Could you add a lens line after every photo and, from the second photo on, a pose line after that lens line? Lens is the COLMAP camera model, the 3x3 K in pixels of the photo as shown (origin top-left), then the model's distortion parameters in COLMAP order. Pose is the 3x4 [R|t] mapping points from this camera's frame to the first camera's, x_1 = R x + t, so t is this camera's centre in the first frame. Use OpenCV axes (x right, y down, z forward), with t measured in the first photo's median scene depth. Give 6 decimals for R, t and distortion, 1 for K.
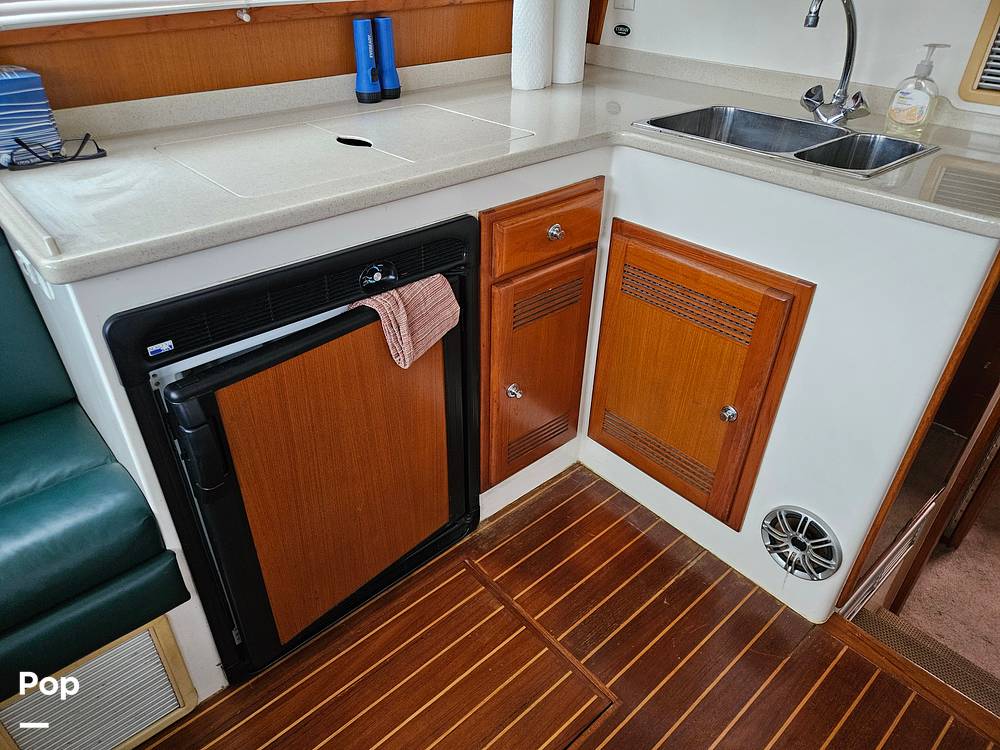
lens RADIAL K [[667.7, 0, 500.0], [0, 667.7, 375.0], [0, 0, 1]] dist [0.083694, -0.060031]
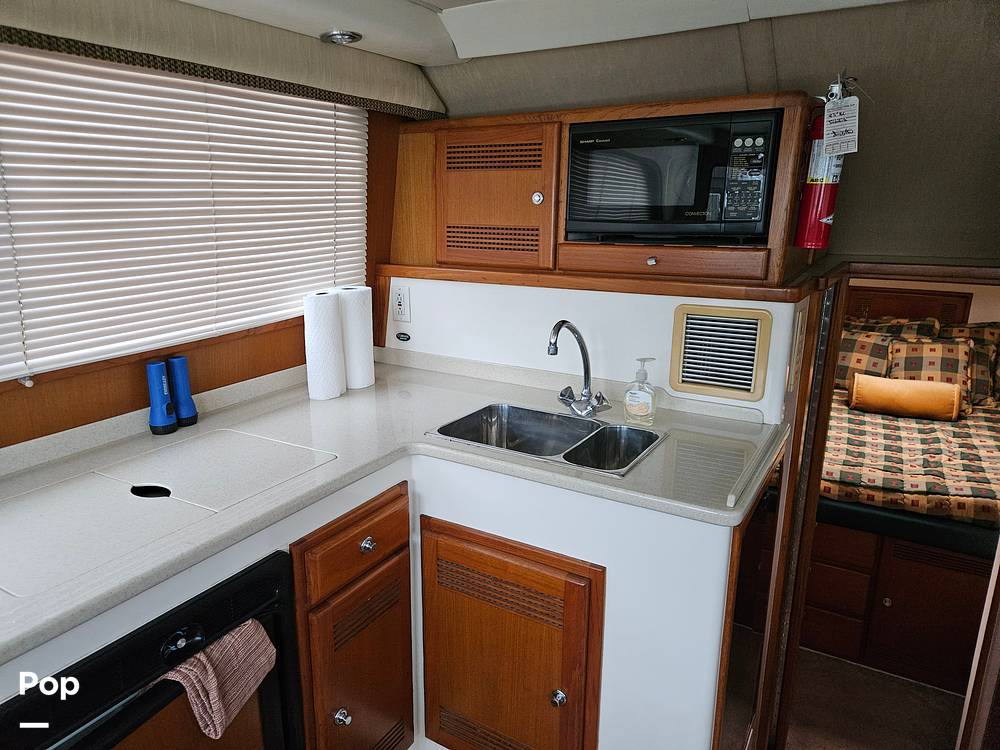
lens RADIAL K [[663.1, 0, 486.3], [0, 663.1, 374.6], [0, 0, 1]] dist [0.085204, -0.061719]
pose [[0.957755, -0.091335, 0.272695, 0.000547], [0.172051, 0.941792, -0.288837, -0.128745], [-0.230440, 0.323553, 0.917721, -0.071543]]
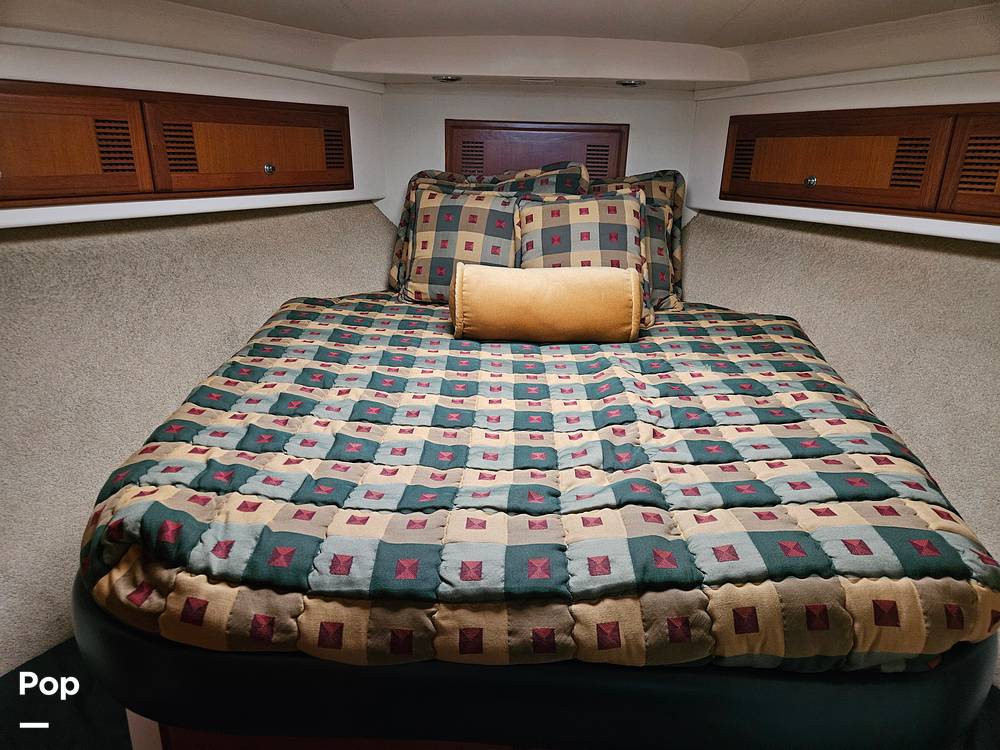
lens RADIAL K [[663.1, 0, 486.3], [0, 663.1, 374.6], [0, 0, 1]] dist [0.085204, -0.061719]
pose [[0.726034, -0.213170, 0.653784, 0.625591], [0.373018, 0.920793, -0.114011, -0.210209], [-0.577695, 0.326649, 0.748043, 0.512358]]
